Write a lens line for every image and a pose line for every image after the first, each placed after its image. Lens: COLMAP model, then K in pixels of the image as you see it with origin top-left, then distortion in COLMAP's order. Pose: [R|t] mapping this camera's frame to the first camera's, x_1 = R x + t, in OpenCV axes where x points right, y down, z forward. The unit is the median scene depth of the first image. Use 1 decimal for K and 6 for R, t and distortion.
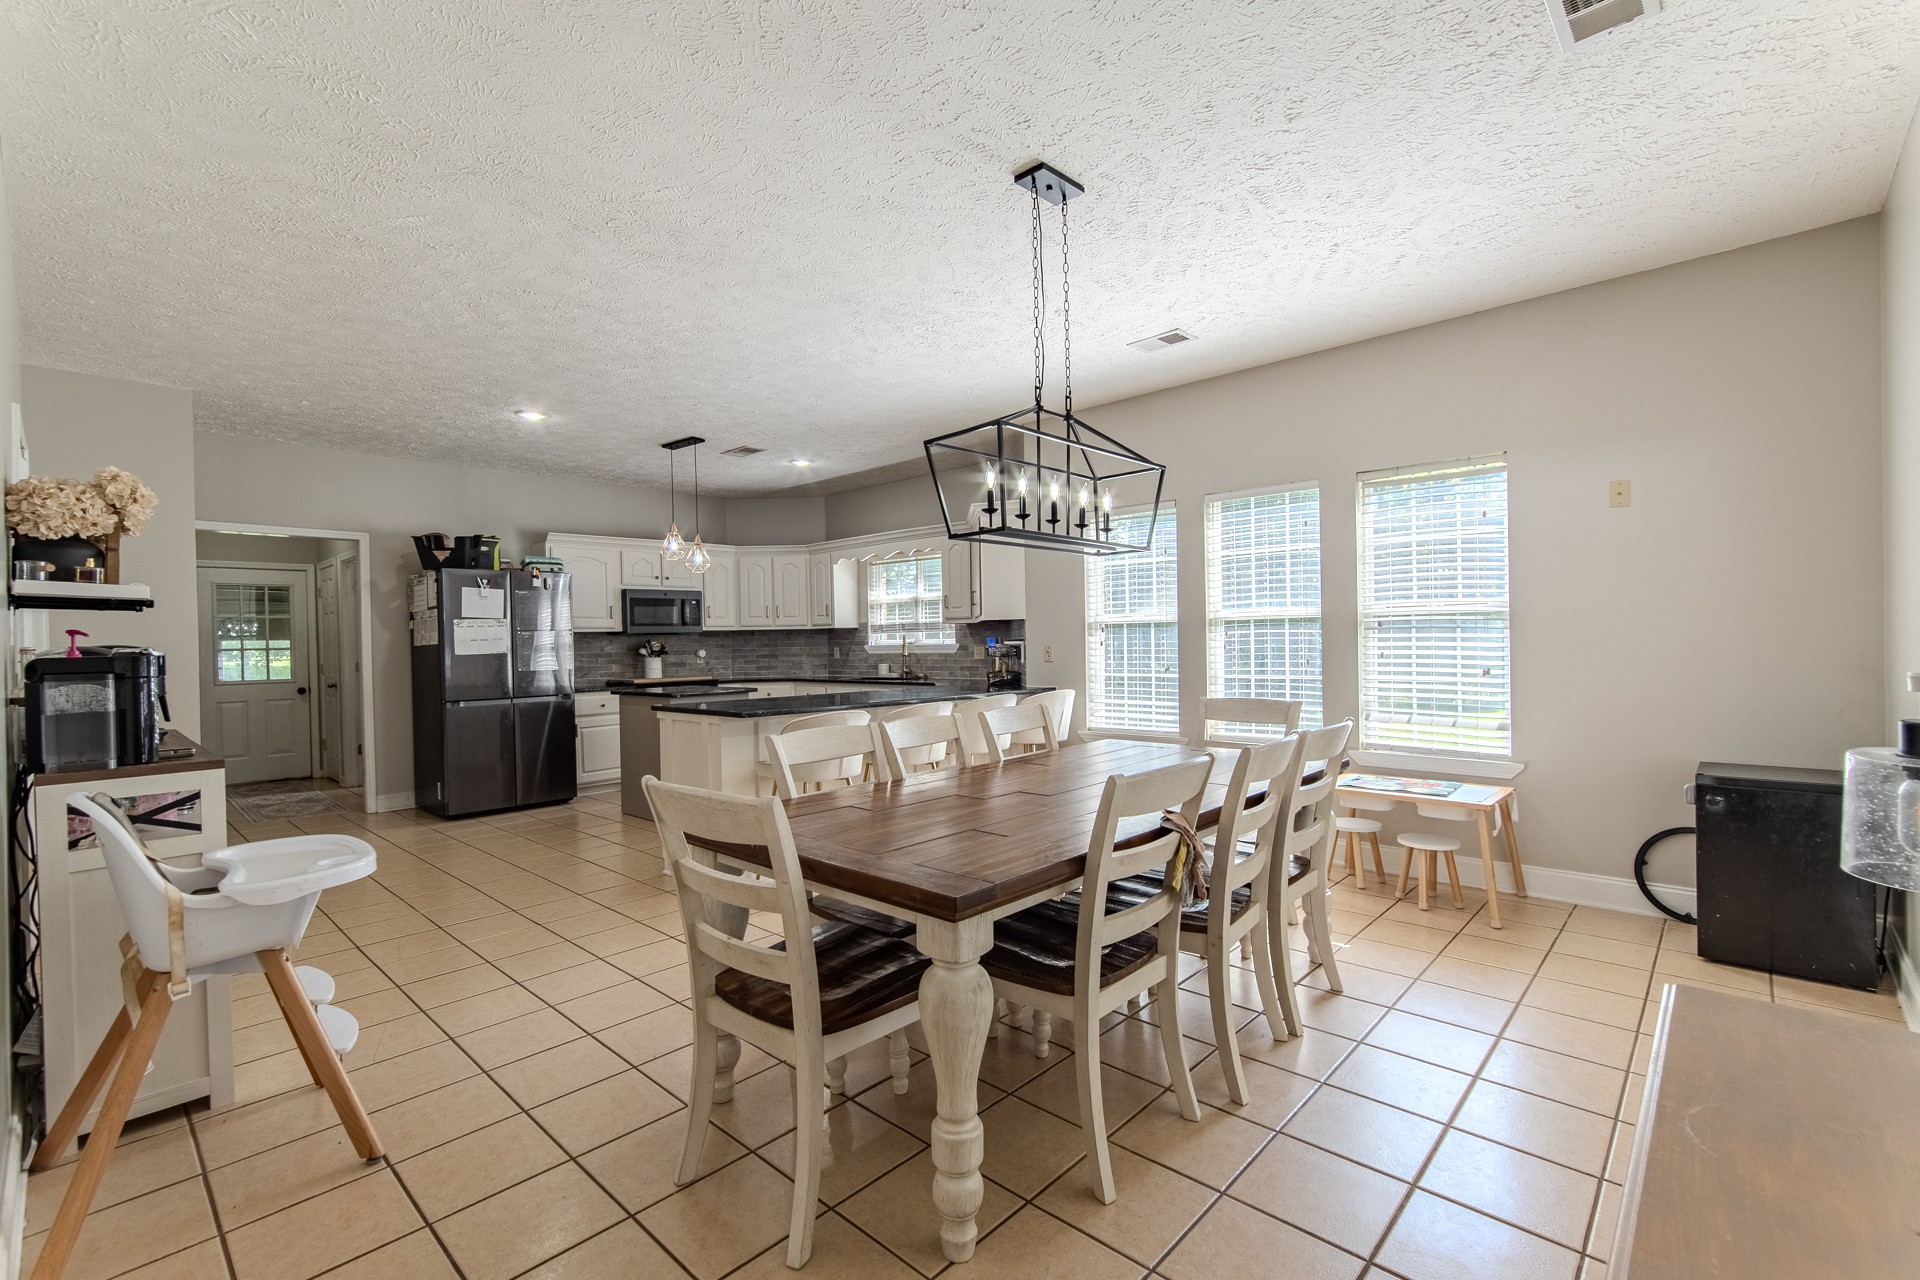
lens RADIAL K [[847.0, 0, 945.9], [0, 847.0, 645.2], [0, 0, 1]] dist [-0.002699, 0.003529]
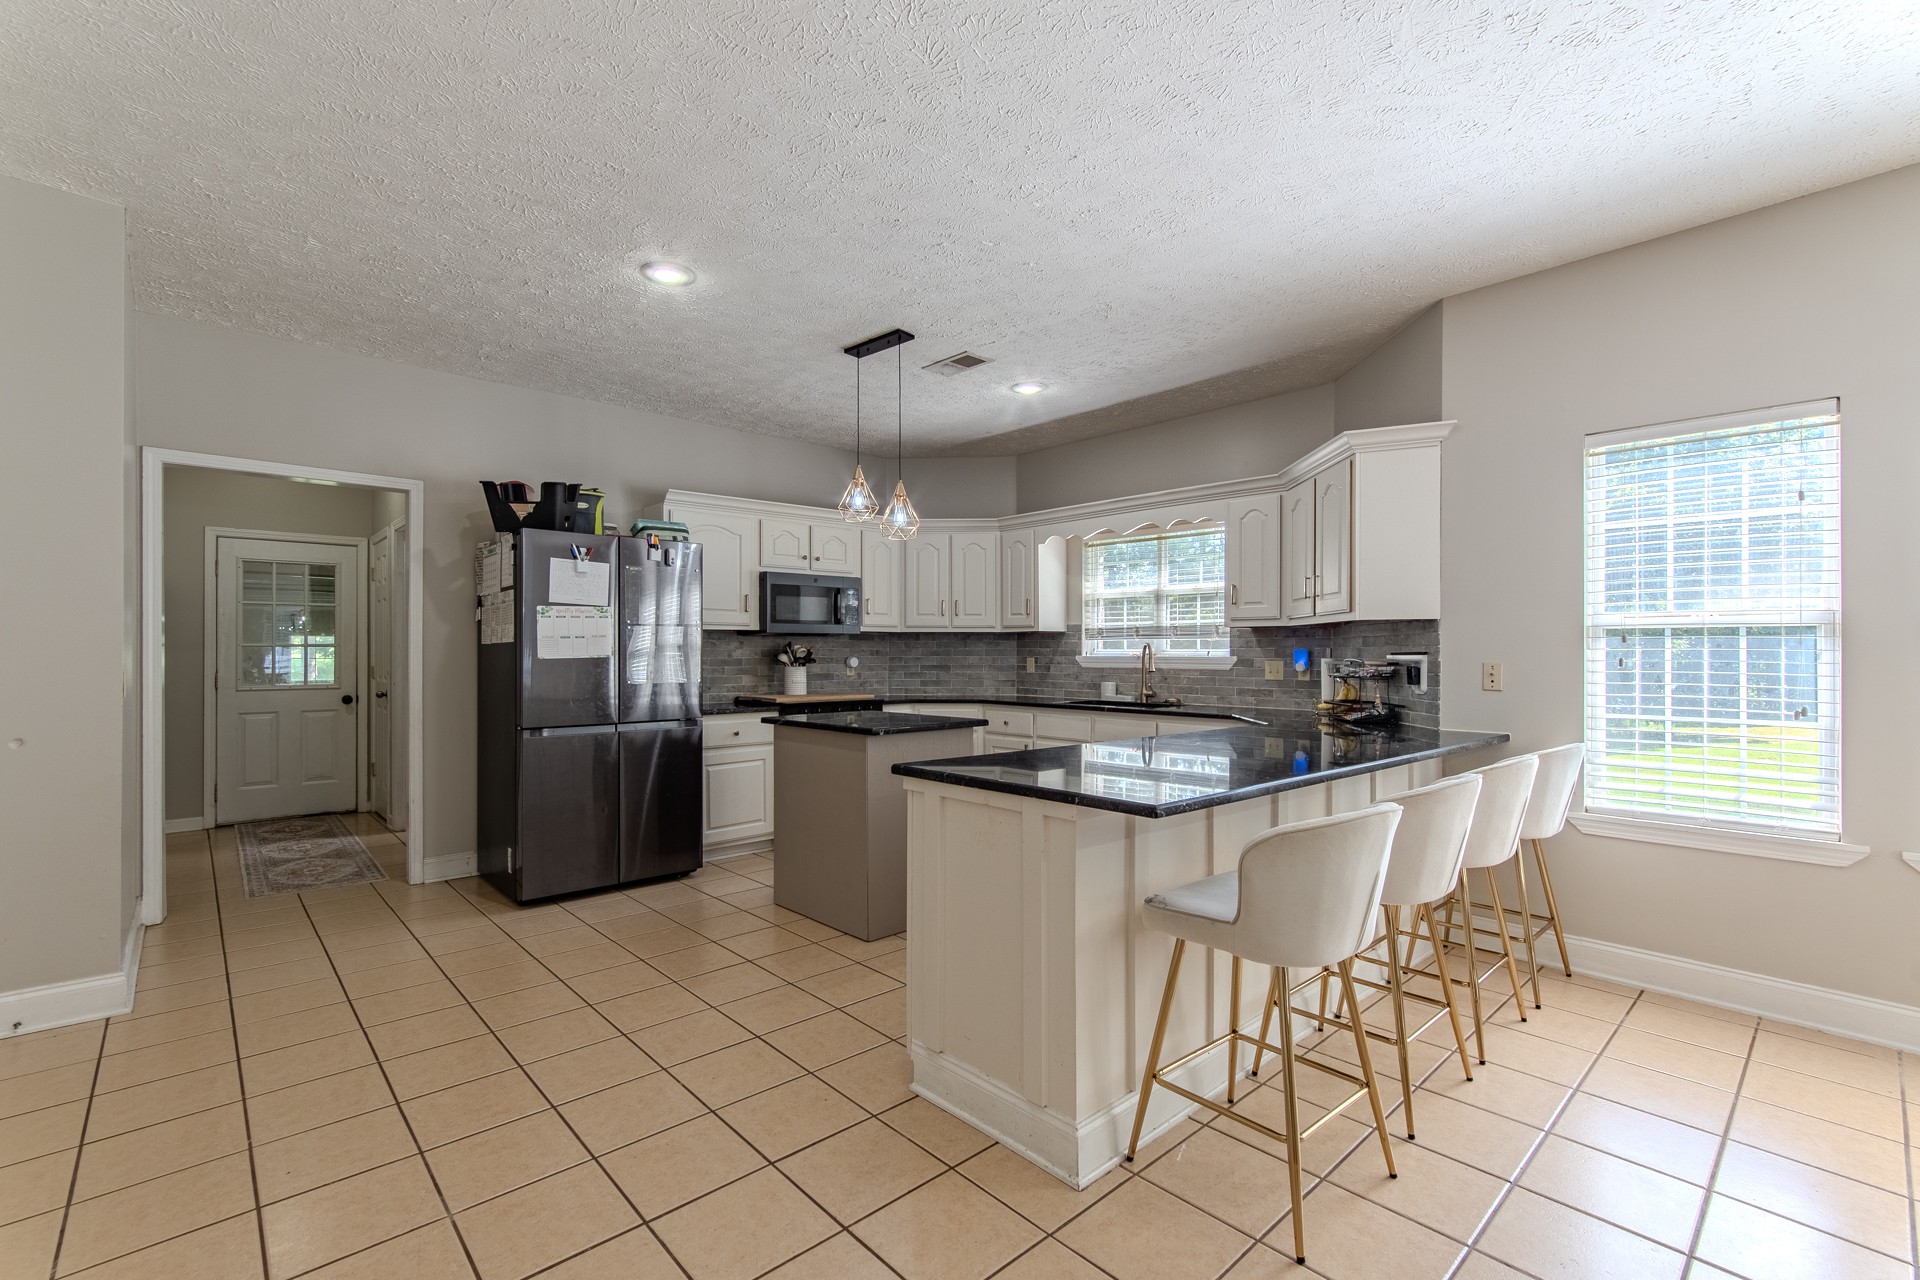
lens RADIAL K [[847.0, 0, 945.9], [0, 847.0, 645.2], [0, 0, 1]] dist [-0.002699, 0.003529]
pose [[0.996942, 0.019184, -0.075756, -0.171276], [-0.020066, 0.999739, -0.010900, 0.001423], [0.075527, 0.012386, 0.997067, 0.294599]]
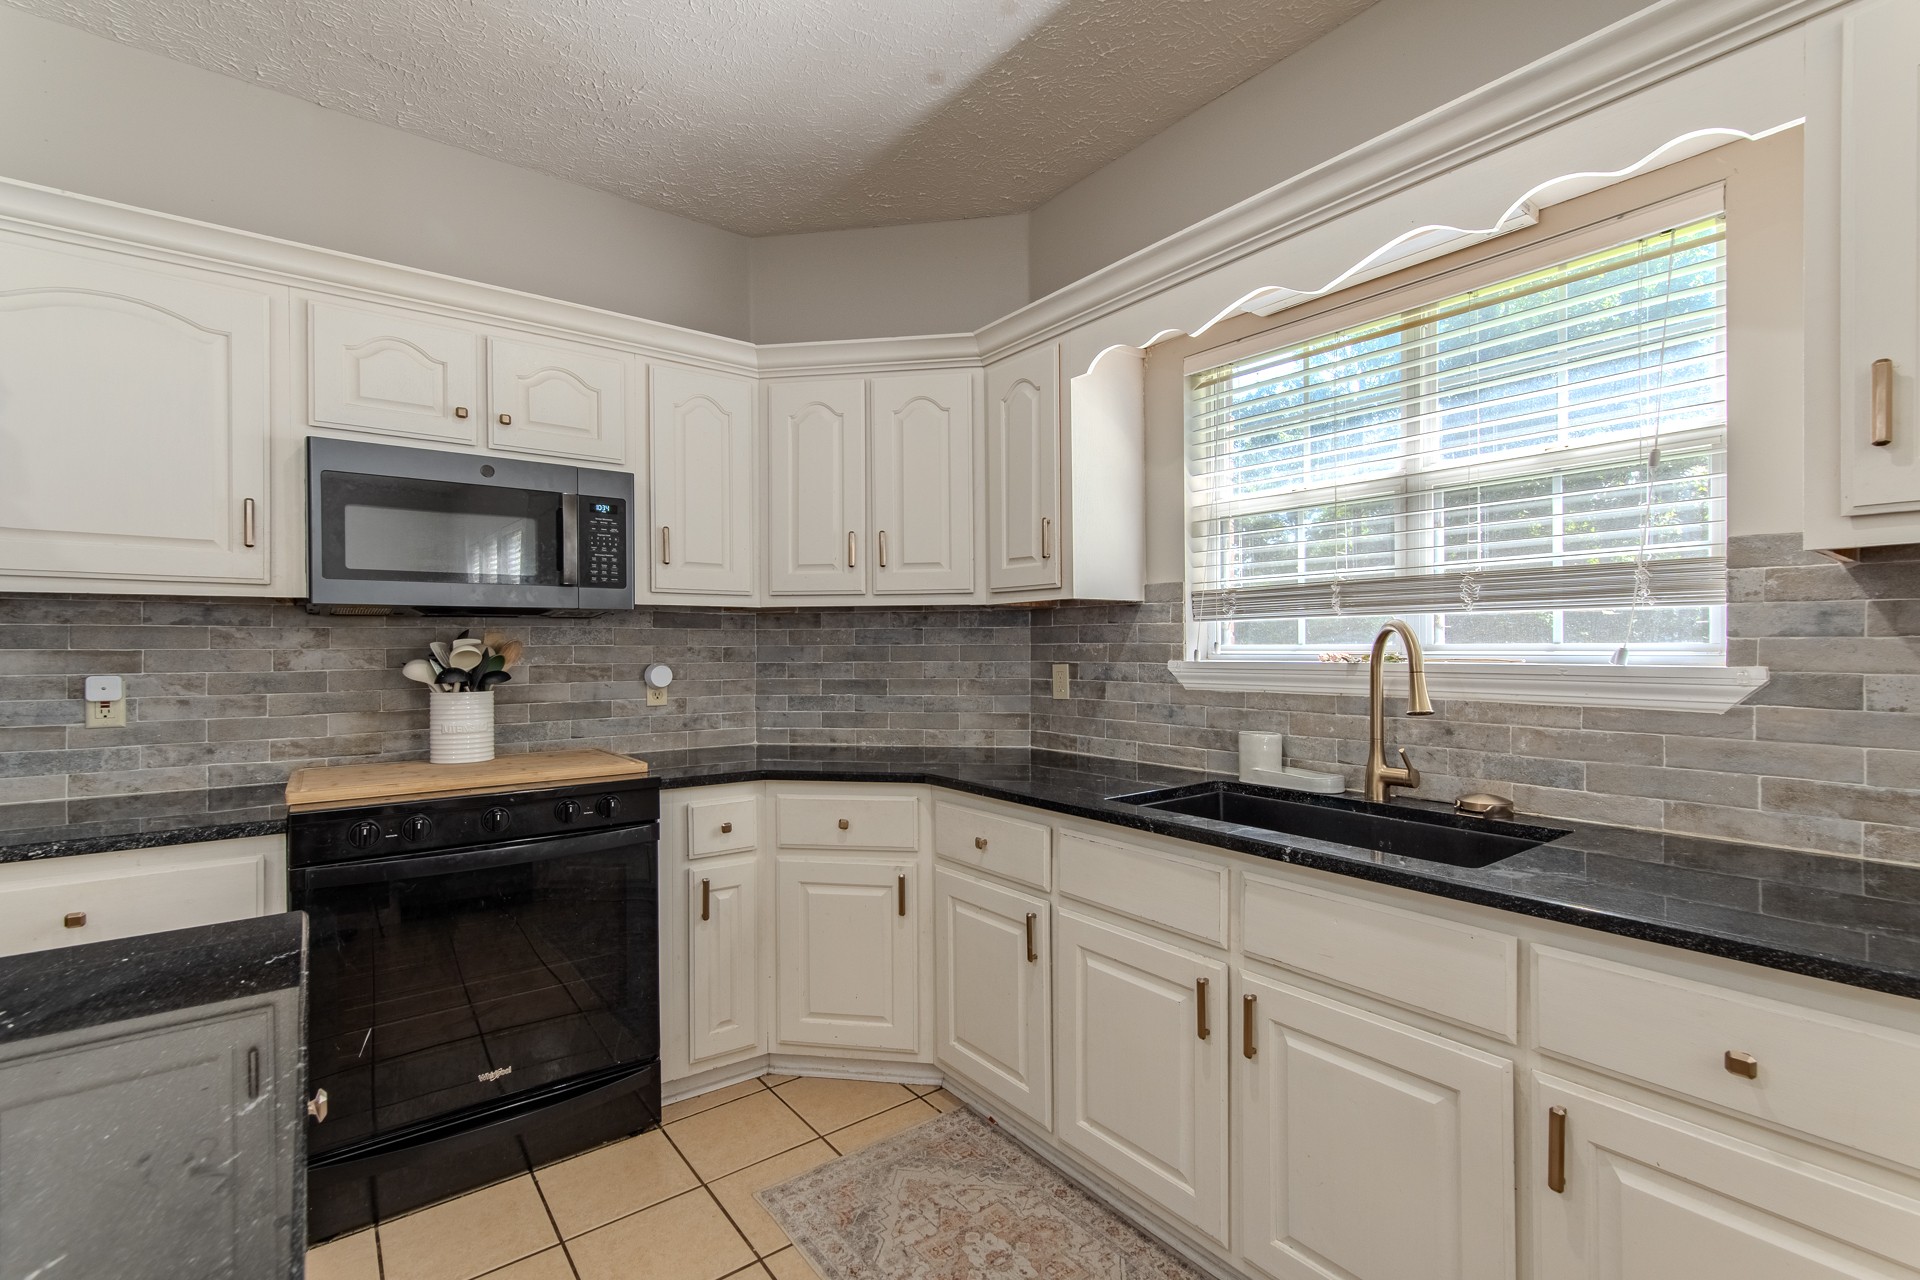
lens RADIAL K [[847.0, 0, 945.9], [0, 847.0, 645.2], [0, 0, 1]] dist [-0.002699, 0.003529]
pose [[0.985831, 0.013187, -0.167222, -0.137871], [-0.014013, 0.999895, -0.003762, -0.003266], [0.167154, 0.006052, 0.985912, 0.785948]]
